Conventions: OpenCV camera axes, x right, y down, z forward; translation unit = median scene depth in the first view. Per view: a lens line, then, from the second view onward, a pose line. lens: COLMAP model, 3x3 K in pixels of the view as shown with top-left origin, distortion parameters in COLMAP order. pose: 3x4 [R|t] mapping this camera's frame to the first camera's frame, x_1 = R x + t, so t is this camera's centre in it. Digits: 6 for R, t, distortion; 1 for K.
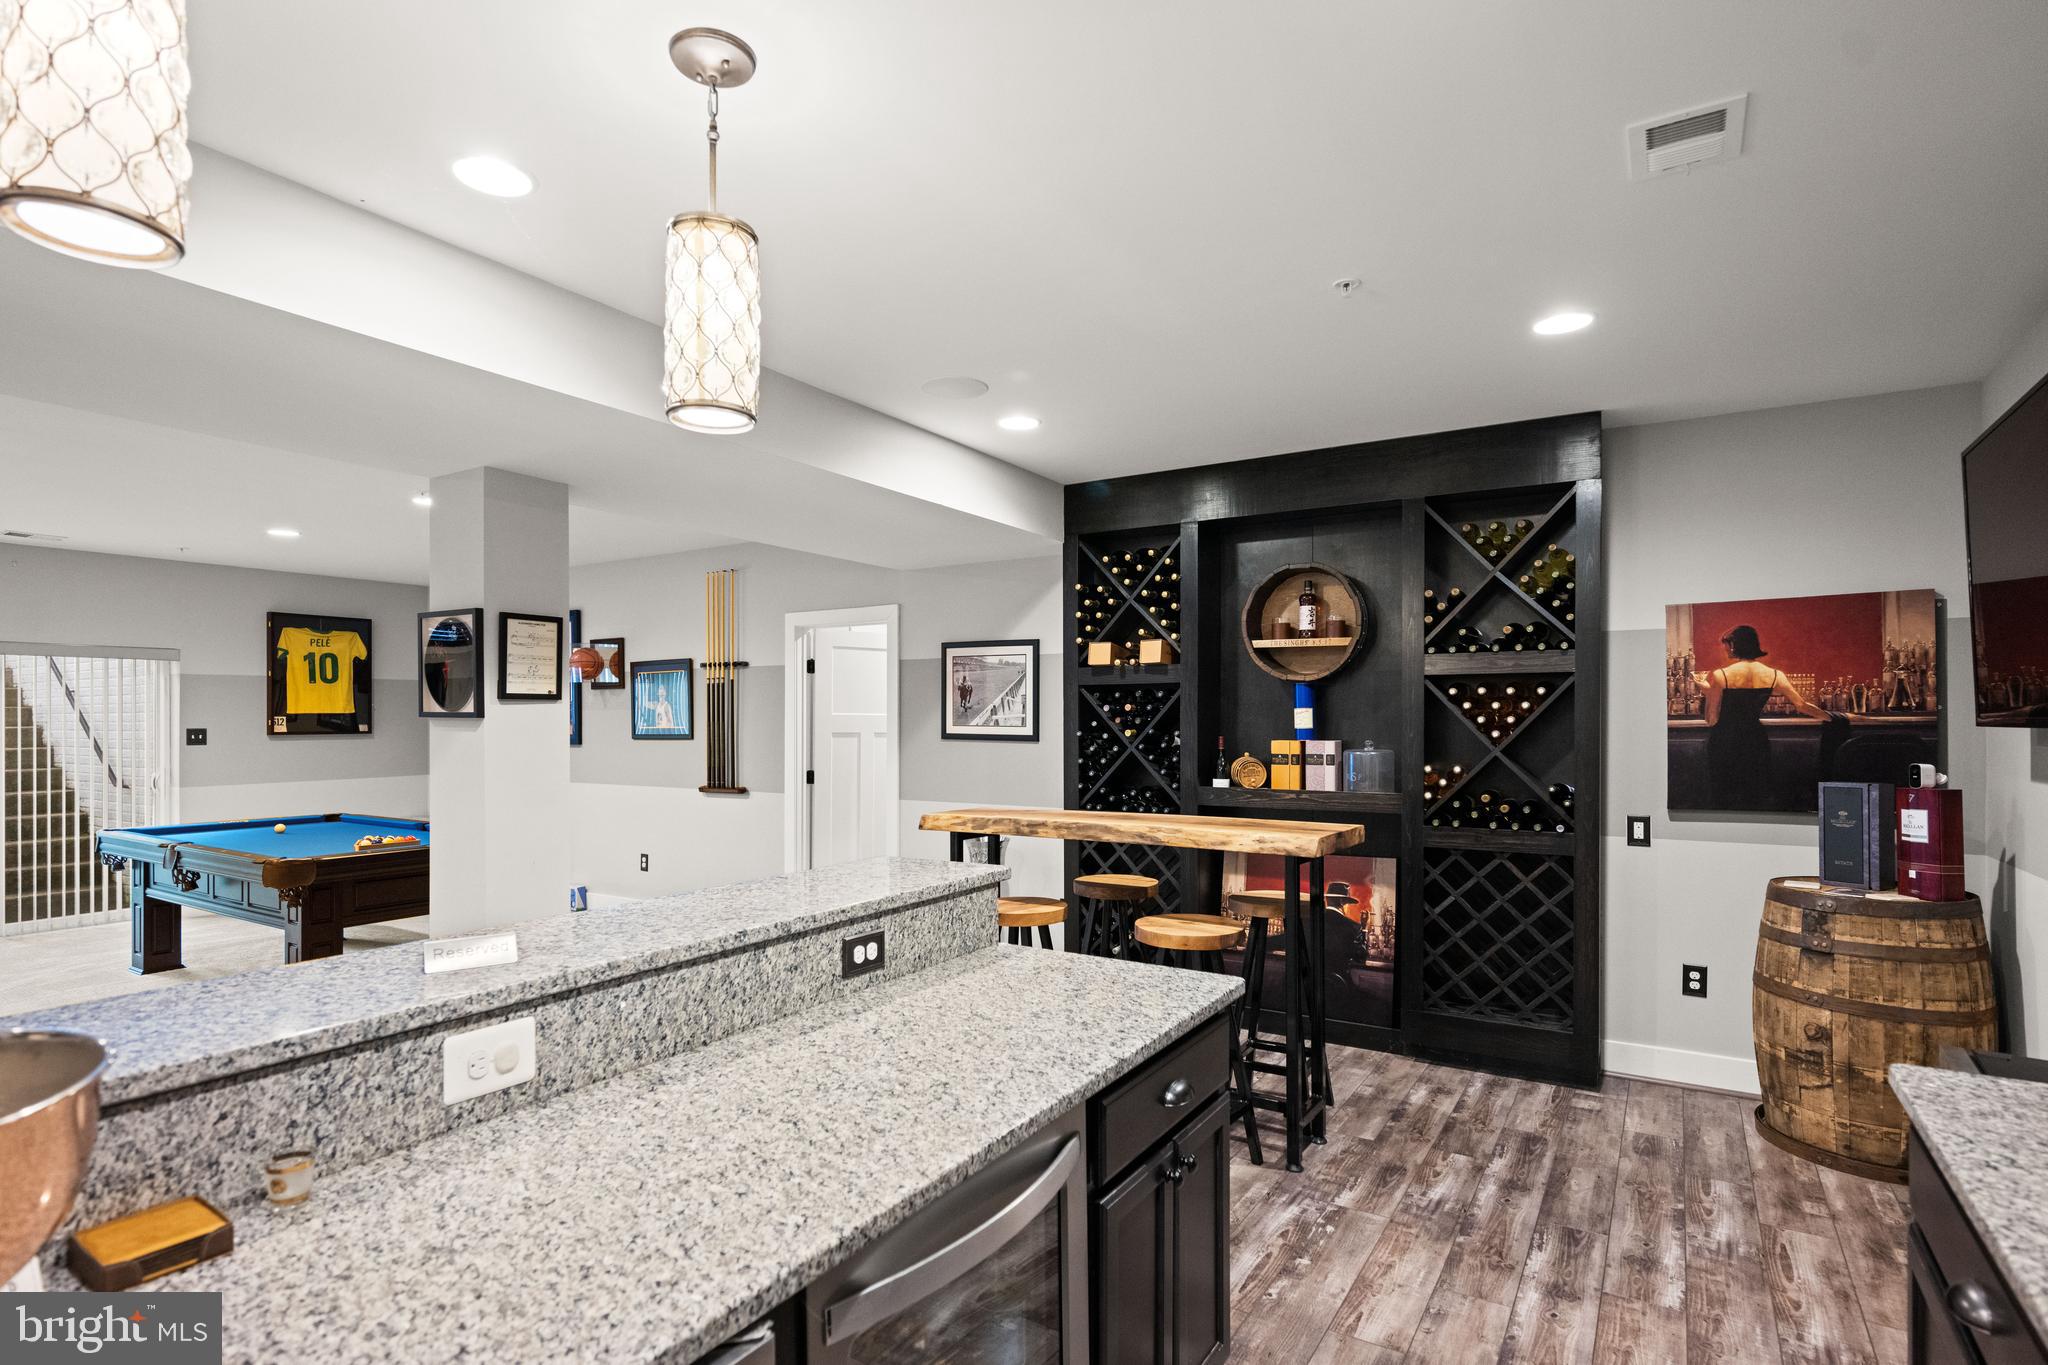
lens RADIAL K [[1013.1, 0, 1023.8], [0, 1013.1, 725.4], [0, 0, 1]] dist [0.003082, 0.000236]
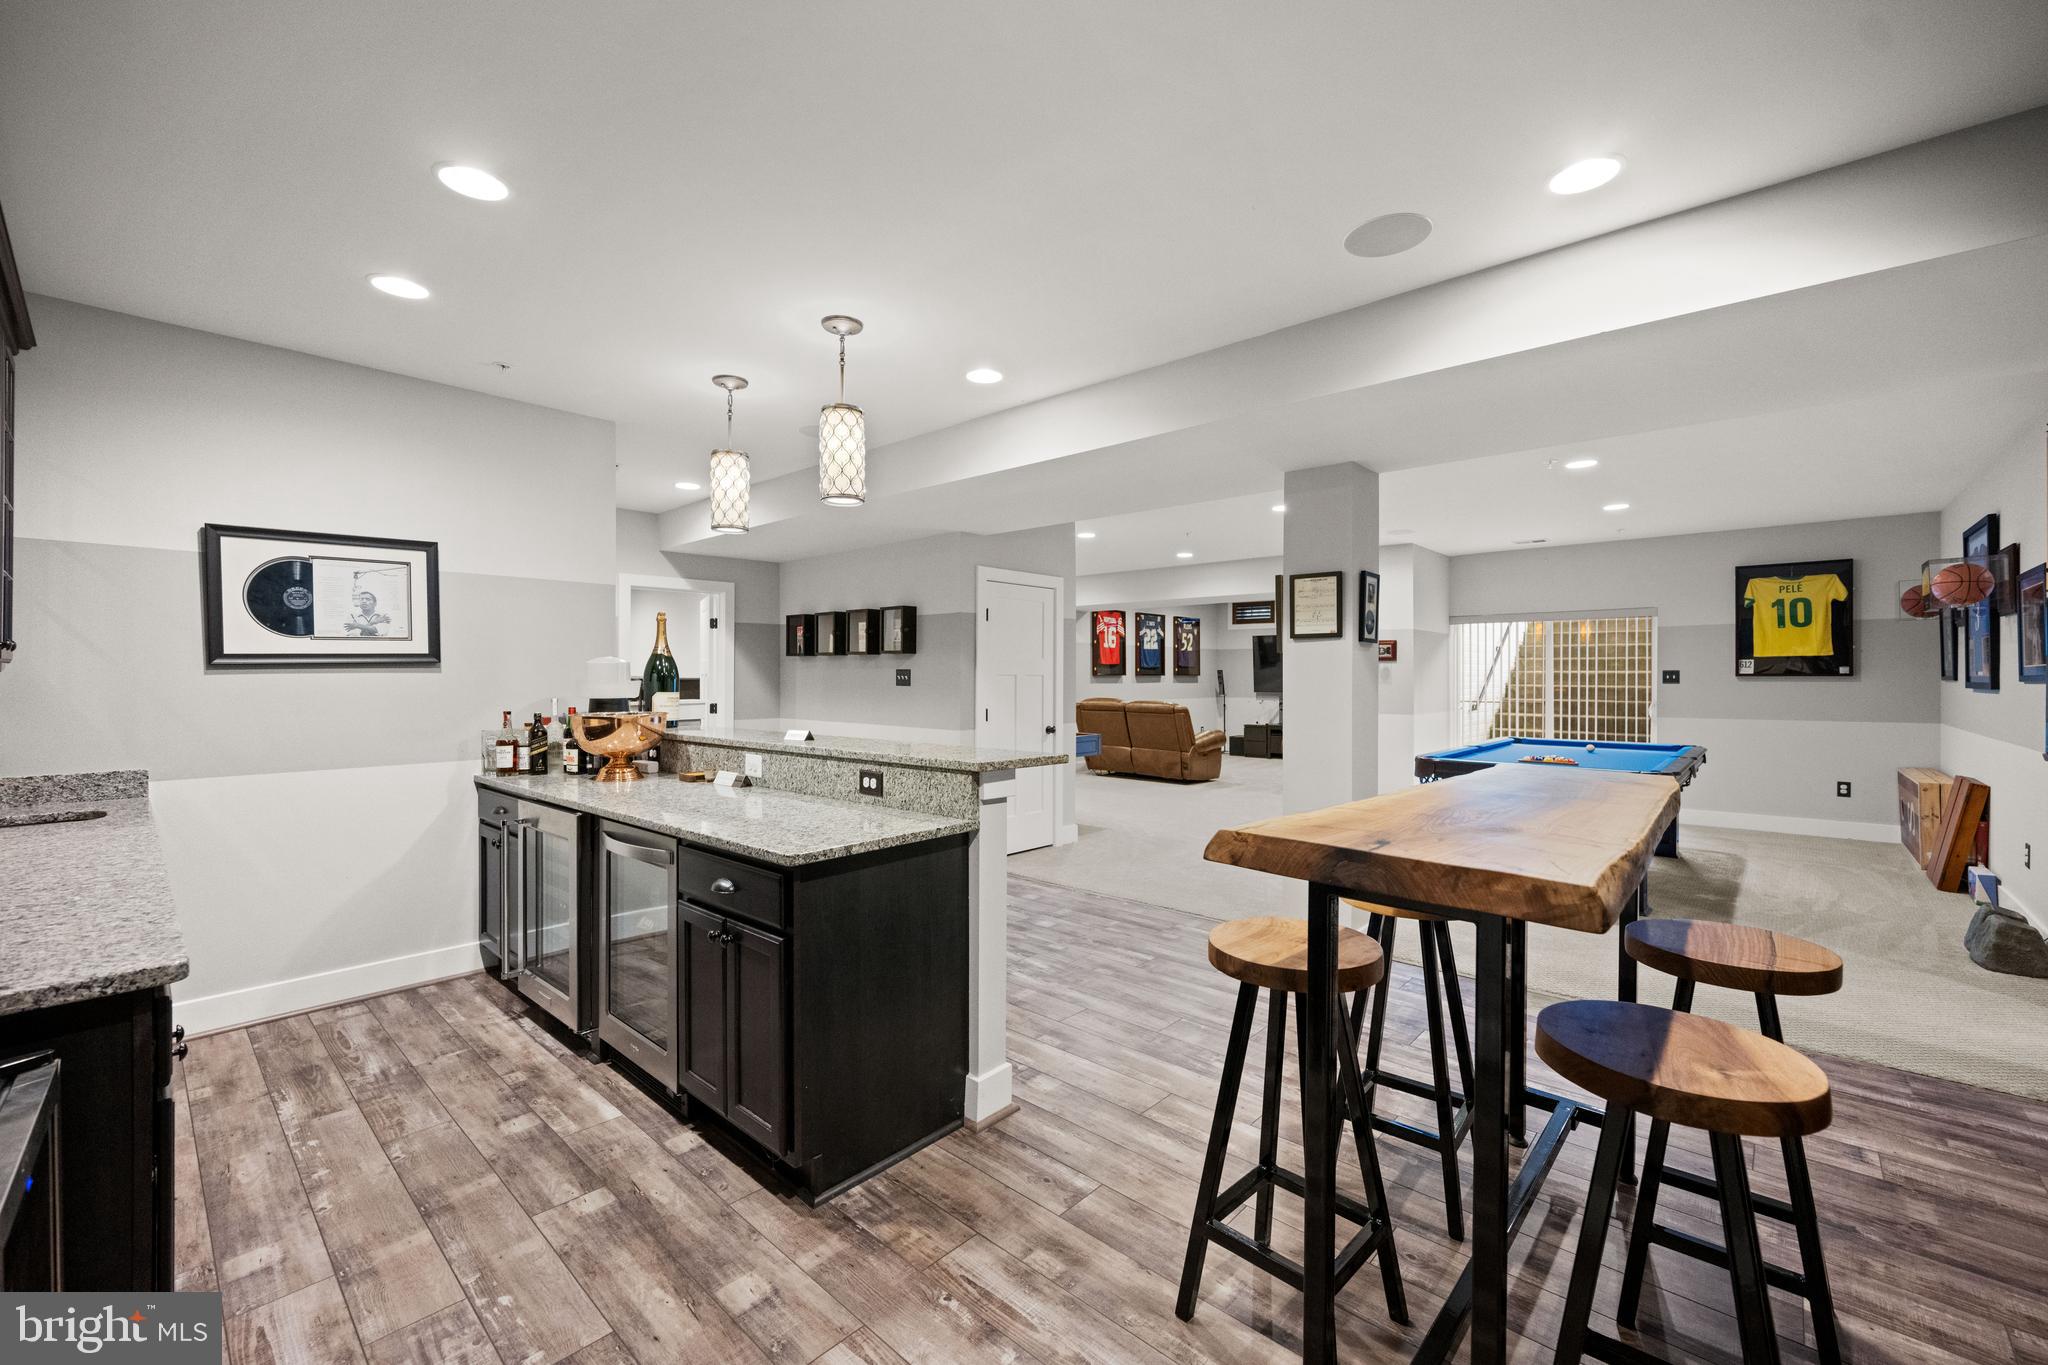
lens RADIAL K [[828.5, 0, 1029.4], [0, 828.5, 677.6], [0, 0, 1]] dist [-0.000551, -0.000034]
pose [[-0.165920, 0.003948, -0.986131, 0.419236], [-0.004767, 0.999977, 0.004805, 0.014808], [0.986128, 0.005498, -0.165898, 0.537457]]
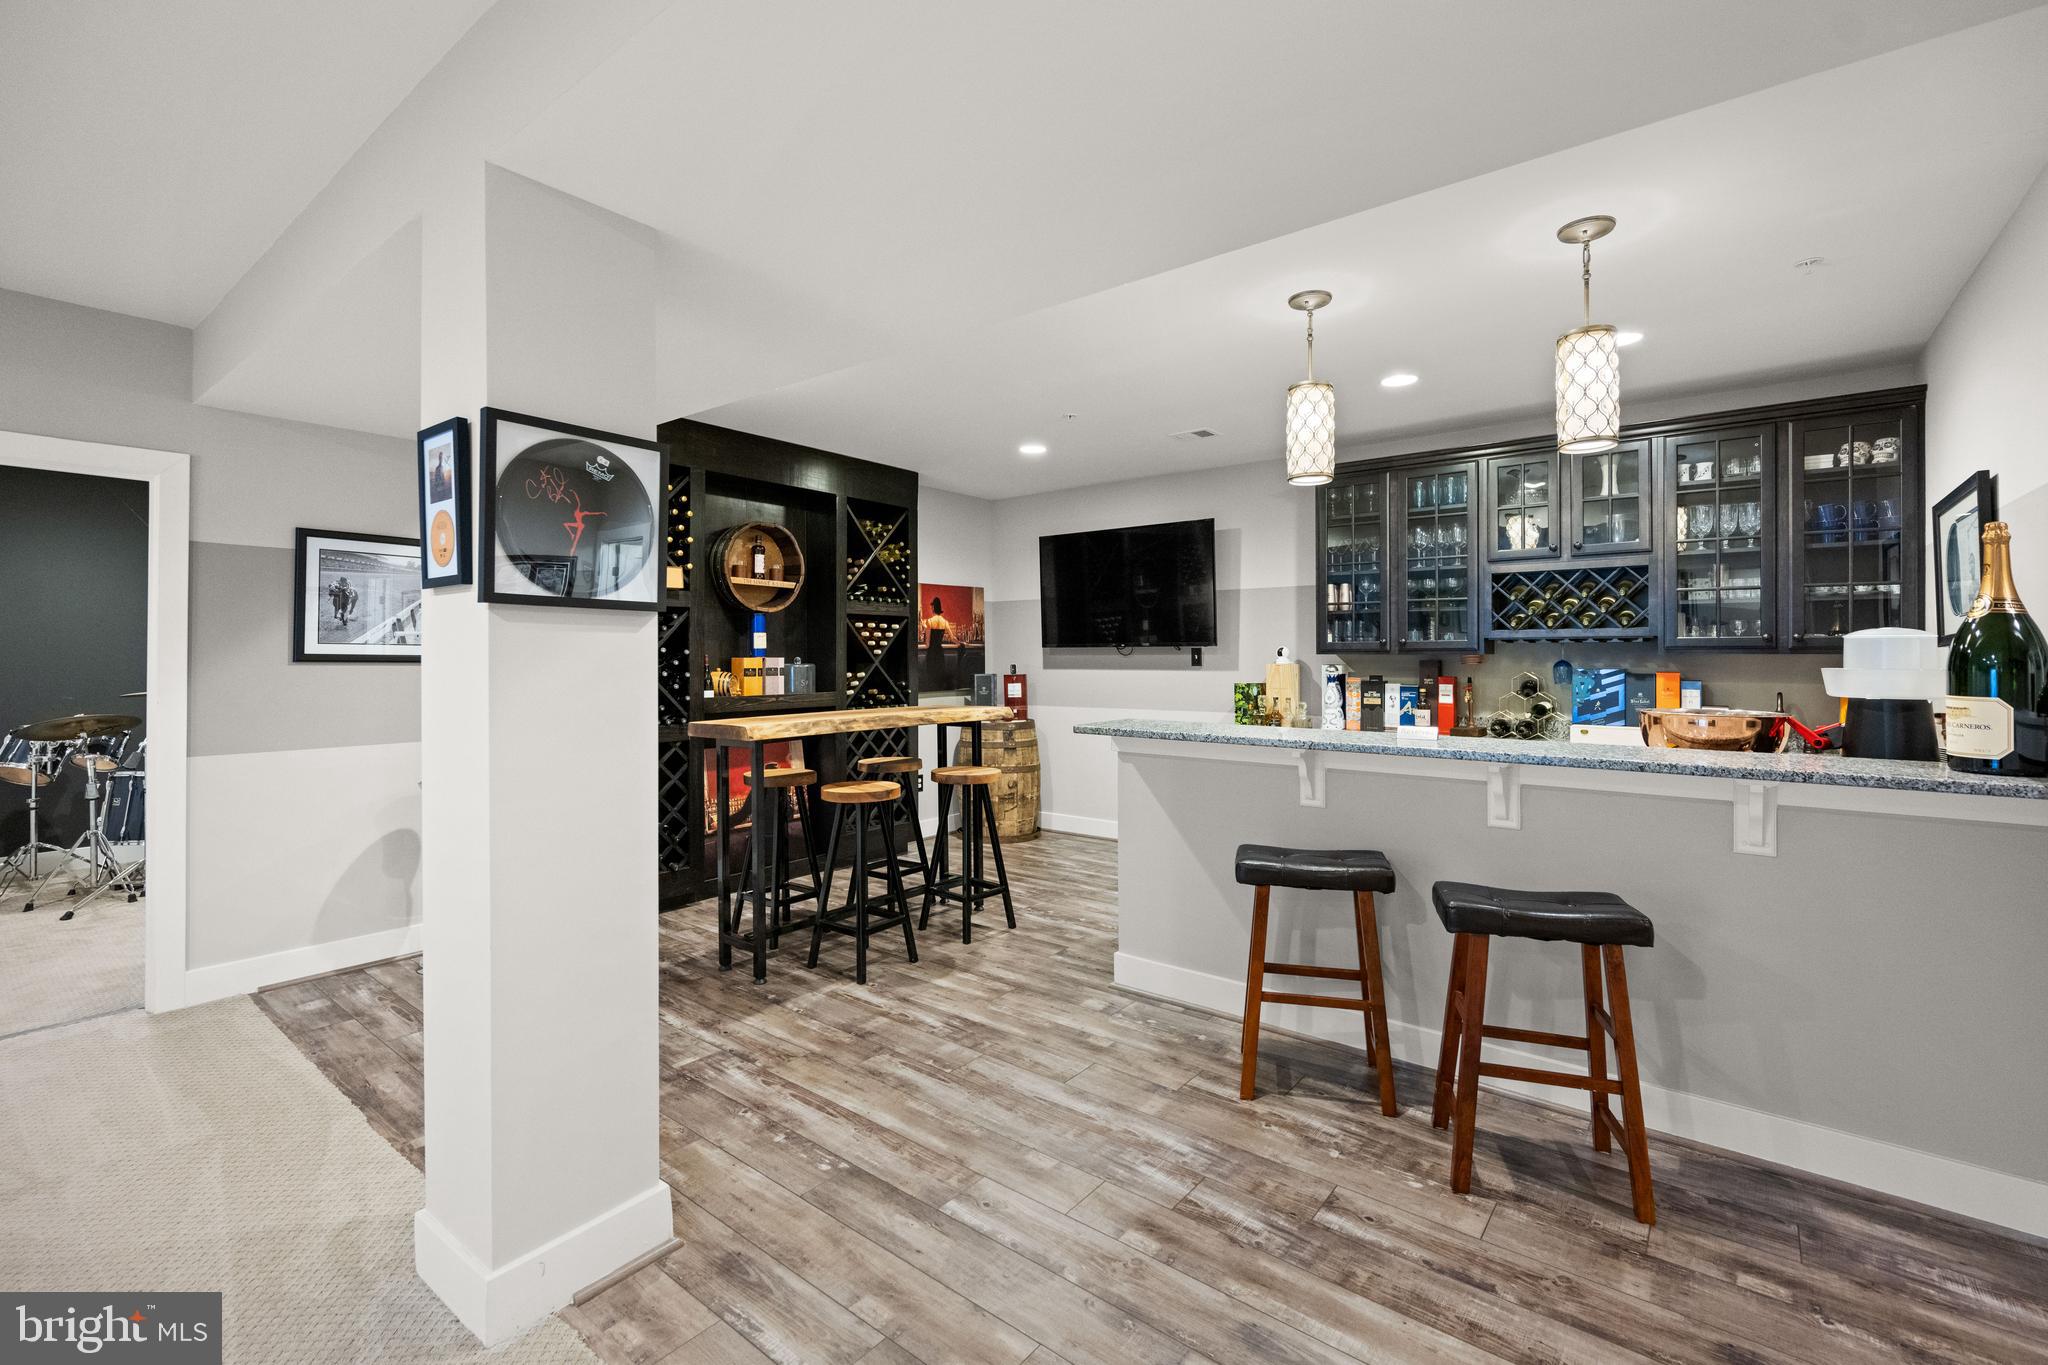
lens RADIAL K [[896.1, 0, 1021.6], [0, 896.1, 654.9], [0, 0, 1]] dist [0.000079, -0.000033]
pose [[0.111186, 0.003934, 0.993792, -0.691949], [0.006667, 0.999967, -0.004705, 0.015875], [-0.993777, 0.007148, 0.111156, 0.445780]]
